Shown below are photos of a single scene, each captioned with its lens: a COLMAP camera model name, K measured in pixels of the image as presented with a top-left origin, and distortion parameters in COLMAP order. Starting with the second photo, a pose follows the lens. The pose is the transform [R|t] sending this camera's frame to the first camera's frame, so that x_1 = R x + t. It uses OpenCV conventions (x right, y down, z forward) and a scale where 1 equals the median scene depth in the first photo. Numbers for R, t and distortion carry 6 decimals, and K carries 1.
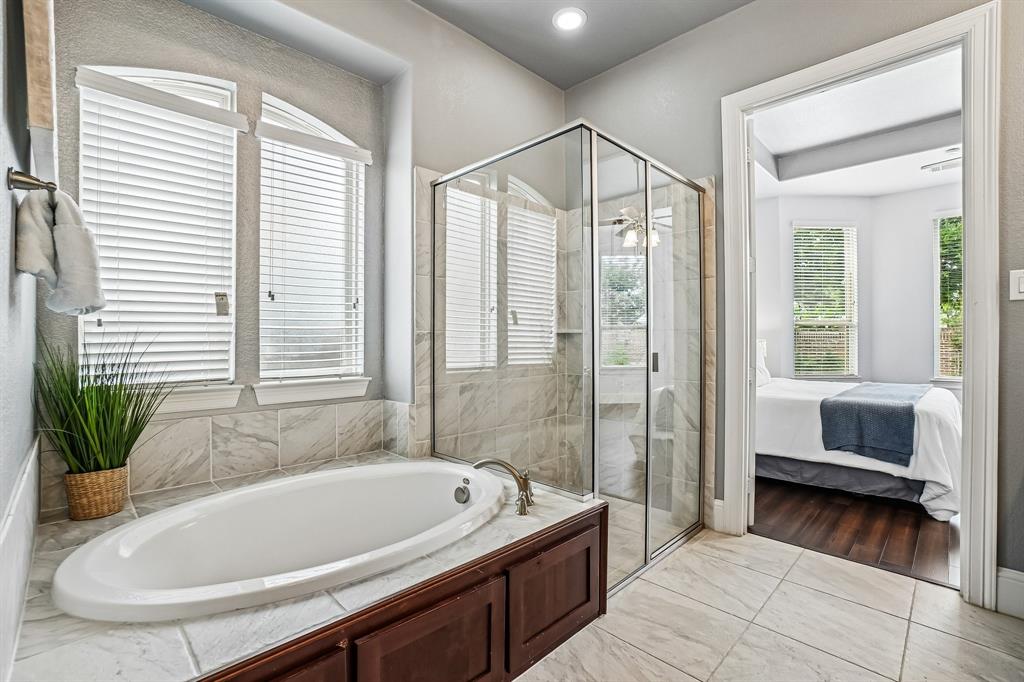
lens RADIAL K [[455.3, 0, 512.0], [0, 455.3, 341.0], [0, 0, 1]] dist [-0.053132, 0.021196]
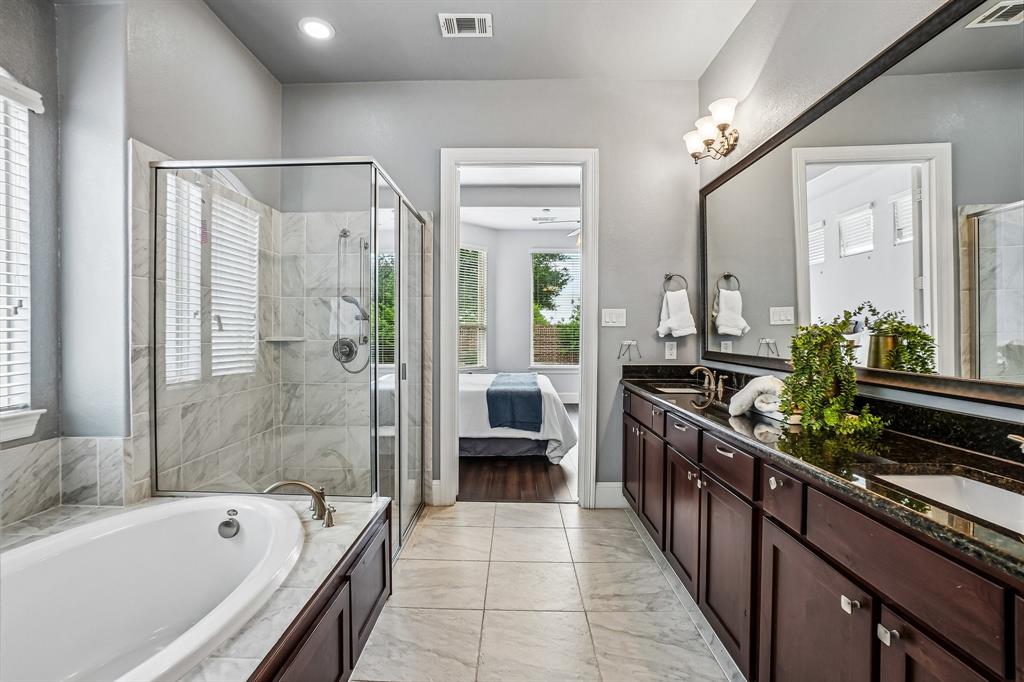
lens RADIAL K [[455.3, 0, 512.0], [0, 455.3, 341.0], [0, 0, 1]] dist [-0.053132, 0.021196]
pose [[0.725568, -0.004359, 0.688137, -0.230614], [-0.004432, 0.999930, 0.011007, -0.036786], [-0.688137, -0.011036, 0.725497, -0.027419]]
